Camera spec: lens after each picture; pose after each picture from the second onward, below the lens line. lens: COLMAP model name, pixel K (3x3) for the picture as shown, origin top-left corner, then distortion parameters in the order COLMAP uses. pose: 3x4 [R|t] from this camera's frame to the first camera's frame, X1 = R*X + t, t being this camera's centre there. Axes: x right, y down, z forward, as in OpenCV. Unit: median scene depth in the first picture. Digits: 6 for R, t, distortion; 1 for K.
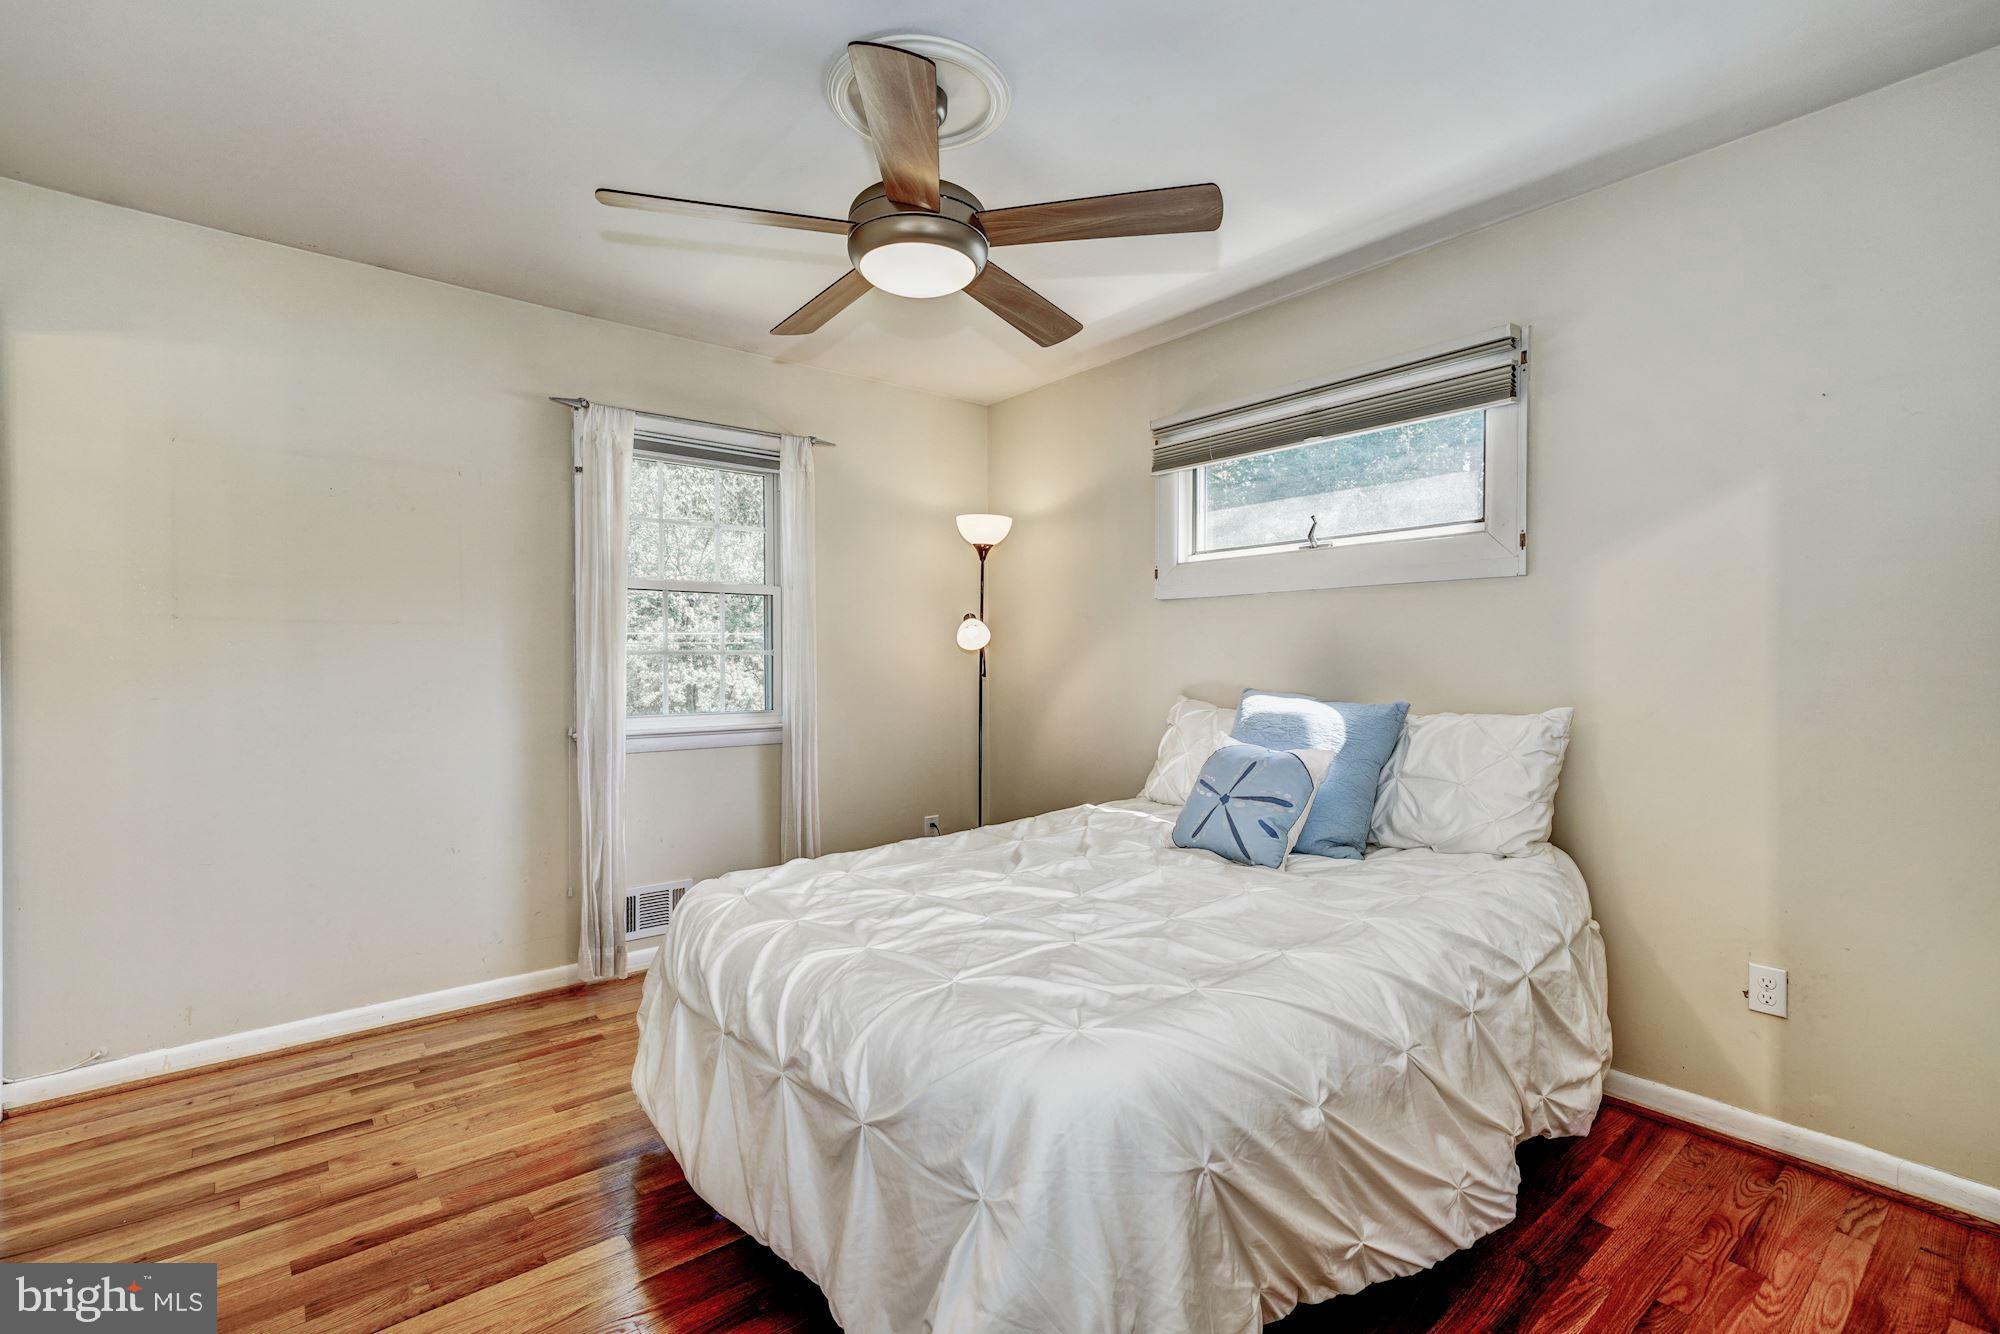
lens RADIAL K [[888.2, 0, 991.2], [0, 888.2, 664.2], [0, 0, 1]] dist [0.007578, 0.001495]
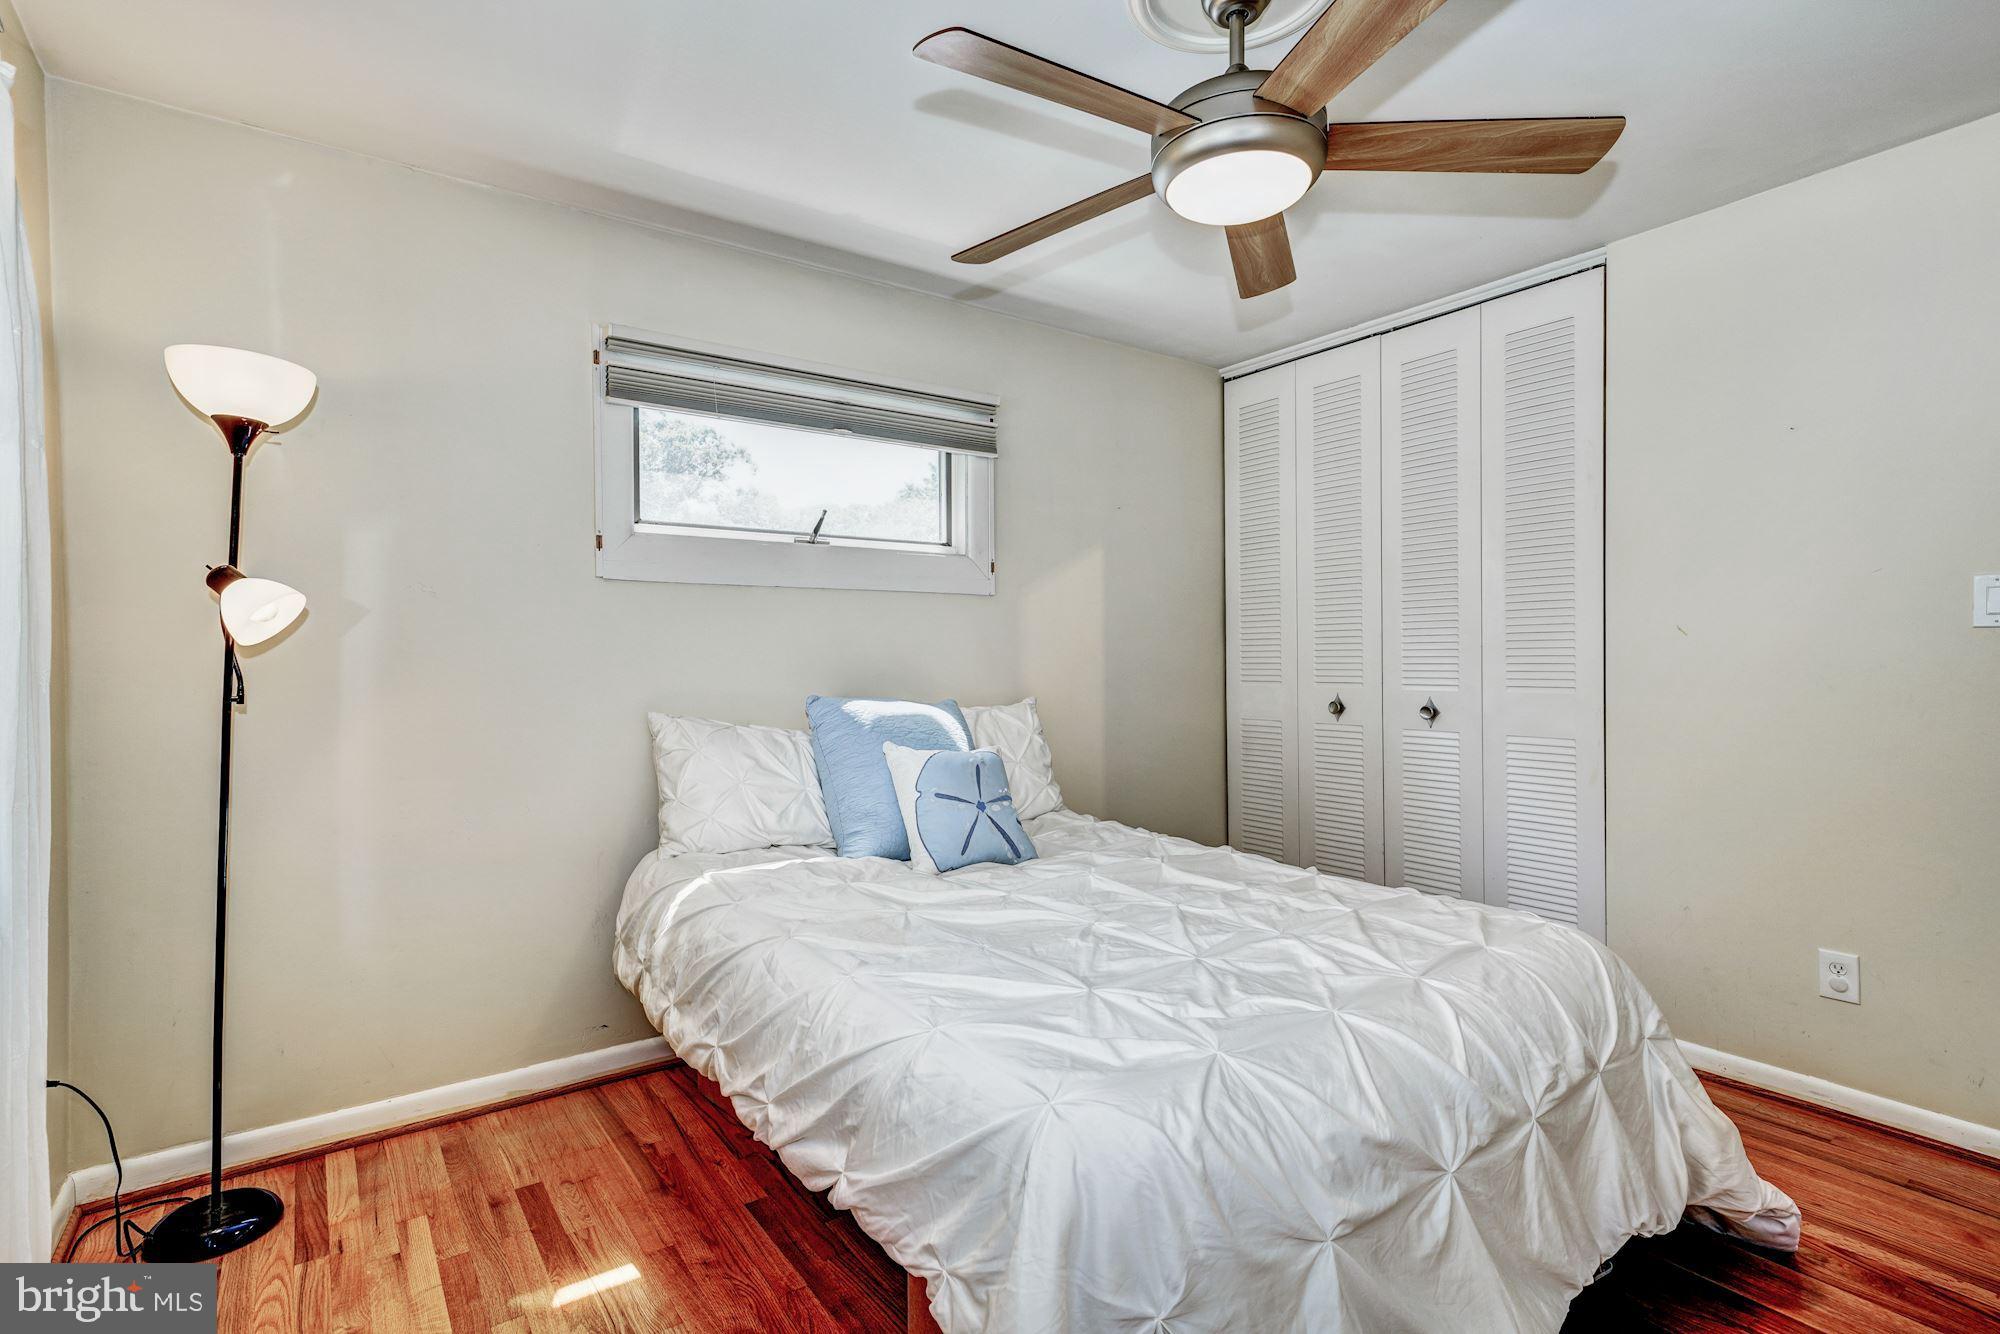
lens RADIAL K [[935.0, 0, 969.4], [0, 935.0, 666.1], [0, 0, 1]] dist [0.029740, 0.000008]
pose [[0.112590, -0.007961, 0.993610, -0.565945], [0.010800, 0.999919, 0.006787, -0.005341], [-0.993583, 0.009967, 0.112666, 0.678405]]
